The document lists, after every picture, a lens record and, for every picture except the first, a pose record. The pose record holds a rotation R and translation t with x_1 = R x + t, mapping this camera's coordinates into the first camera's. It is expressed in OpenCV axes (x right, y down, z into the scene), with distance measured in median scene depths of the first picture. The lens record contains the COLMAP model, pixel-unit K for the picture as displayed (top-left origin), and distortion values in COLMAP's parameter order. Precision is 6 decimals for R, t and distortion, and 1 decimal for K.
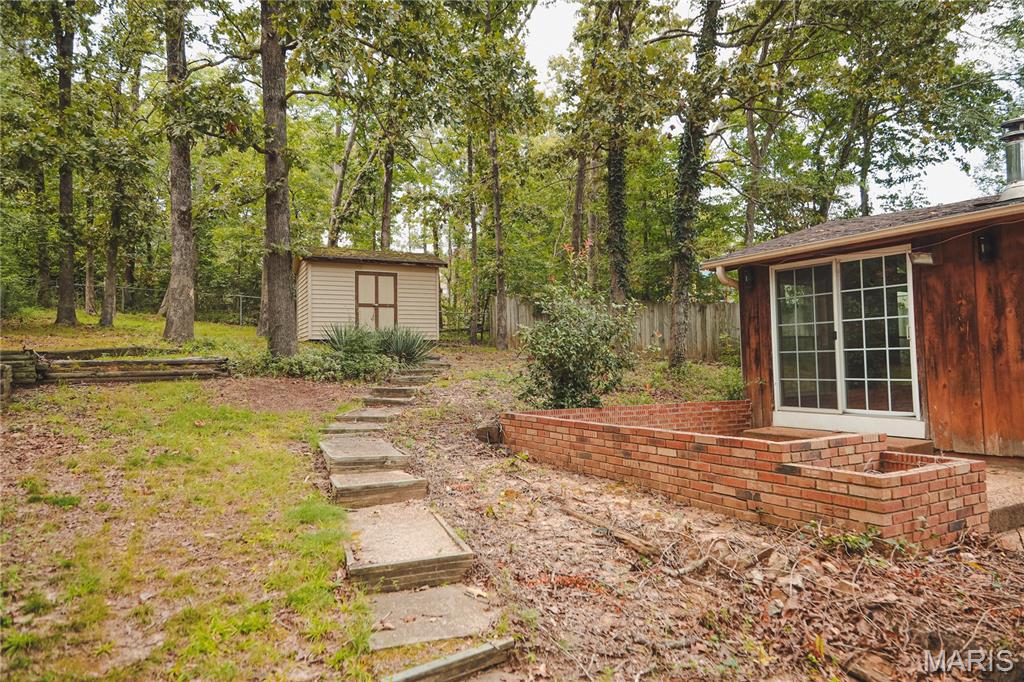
lens RADIAL K [[666.9, 0, 514.2], [0, 666.9, 335.5], [0, 0, 1]] dist [0.090864, -0.009515]
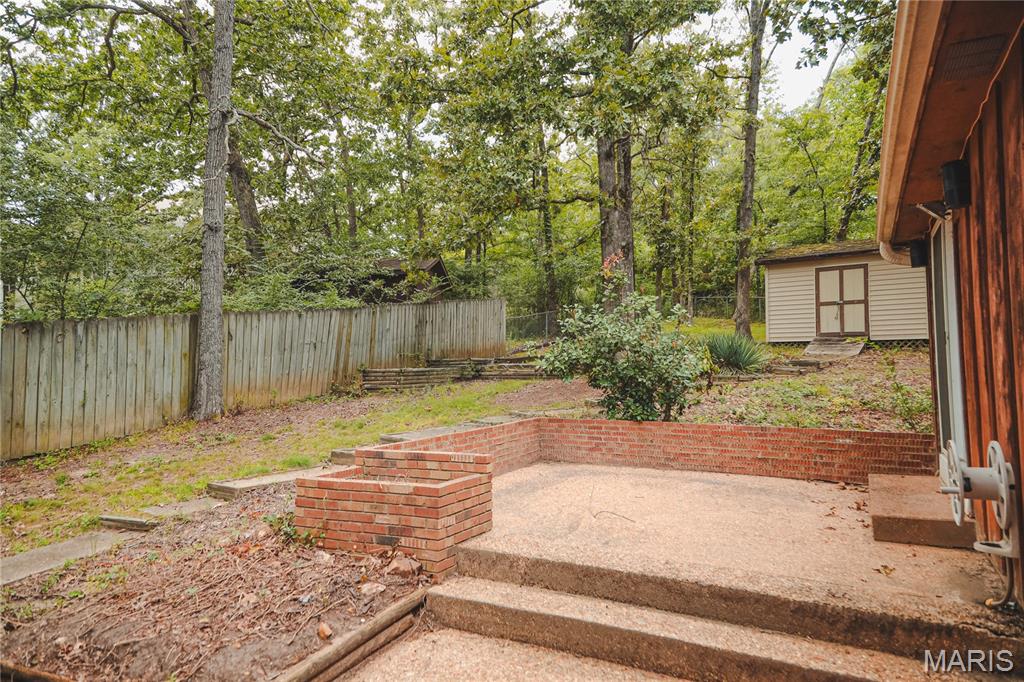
lens RADIAL K [[666.9, 0, 512.3], [0, 666.9, 337.2], [0, 0, 1]] dist [0.090864, -0.009515]
pose [[0.518611, -0.026670, -0.854594, 0.359697], [0.033454, 0.999381, -0.010887, -0.003455], [0.854355, -0.022943, 0.519183, 0.145851]]
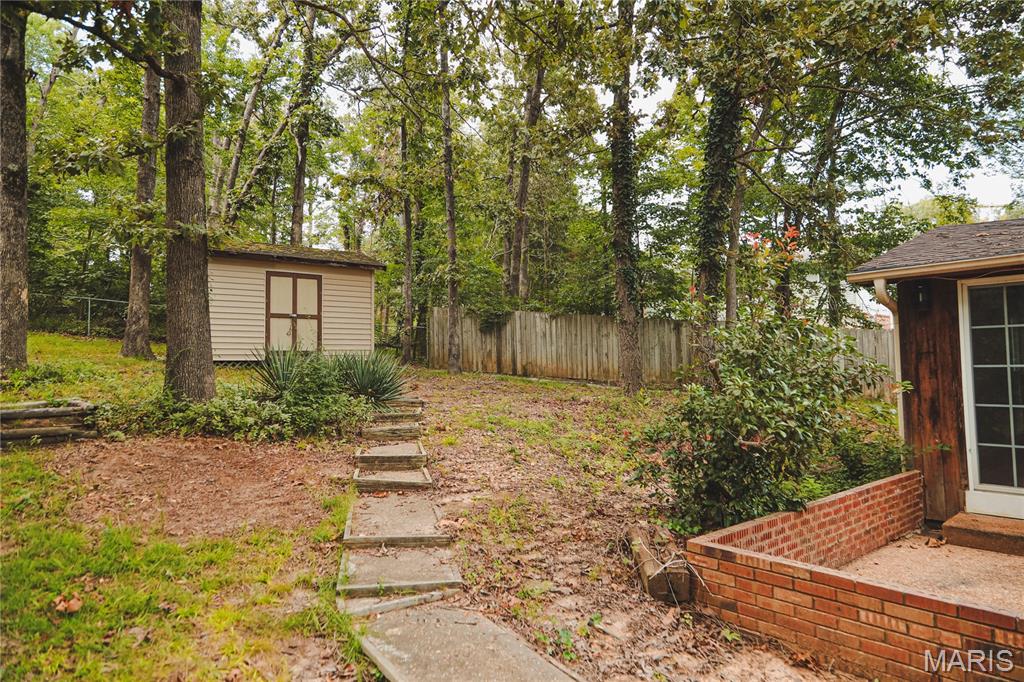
lens RADIAL K [[666.9, 0, 510.4], [0, 666.9, 334.4], [0, 0, 1]] dist [0.090864, -0.009515]
pose [[0.983521, 0.014430, 0.180215, -0.102876], [-0.011893, 0.999814, -0.015151, -0.015705], [-0.180400, 0.012758, 0.983511, 0.196764]]
